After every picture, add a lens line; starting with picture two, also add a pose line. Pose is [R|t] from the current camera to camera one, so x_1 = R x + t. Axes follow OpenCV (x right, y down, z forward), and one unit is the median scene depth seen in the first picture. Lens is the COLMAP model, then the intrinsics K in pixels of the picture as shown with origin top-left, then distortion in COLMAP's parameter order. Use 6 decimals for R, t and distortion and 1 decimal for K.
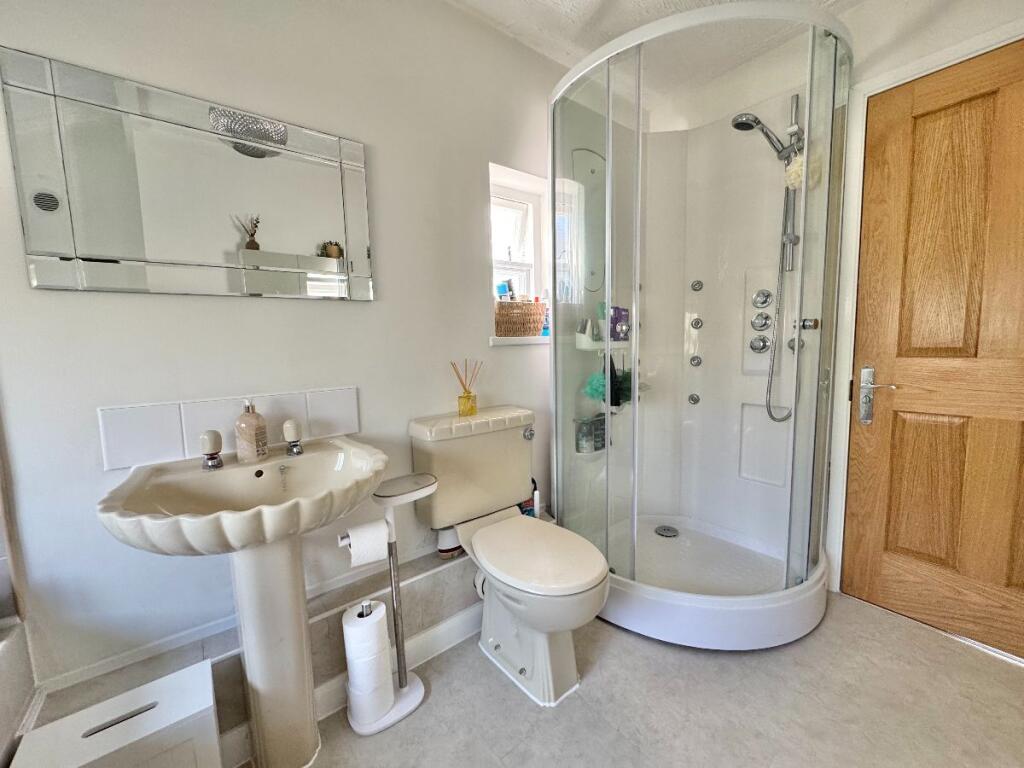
lens RADIAL K [[408.9, 0, 511.3], [0, 408.9, 382.3], [0, 0, 1]] dist [0.002454, 0.000029]
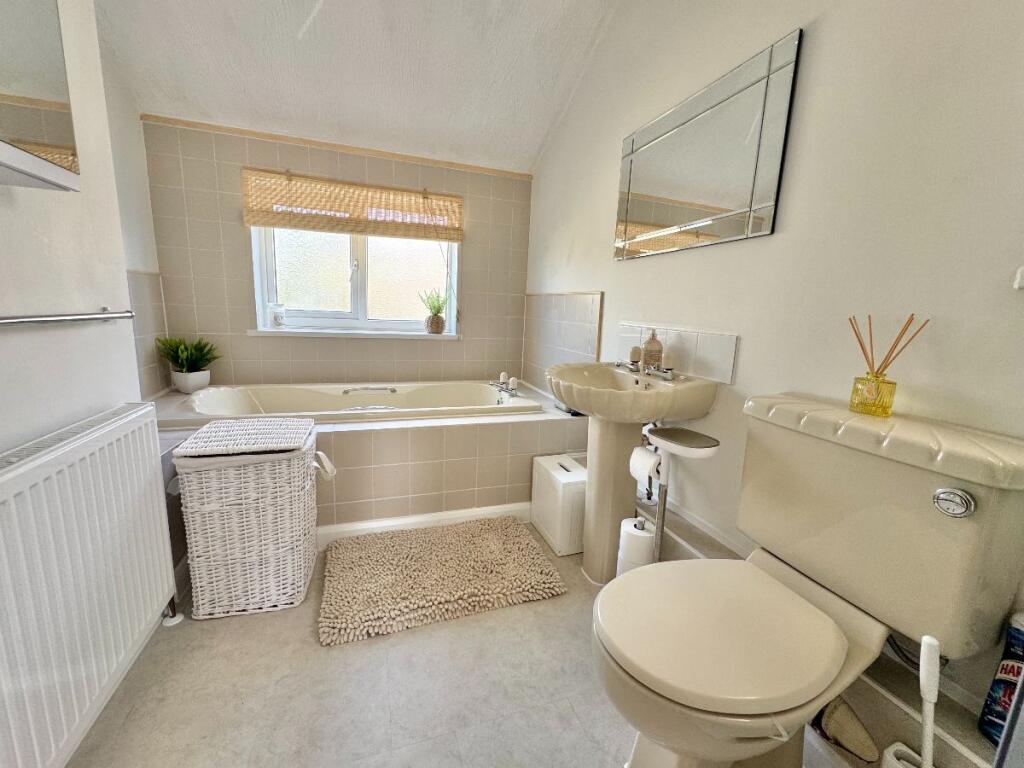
lens RADIAL K [[408.9, 0, 511.3], [0, 408.9, 382.3], [0, 0, 1]] dist [0.002454, 0.000029]
pose [[-0.328401, 0.178823, -0.927456, 0.577123], [-0.132632, 0.963456, 0.232727, -0.029640], [0.935180, 0.199438, -0.292683, 0.706291]]
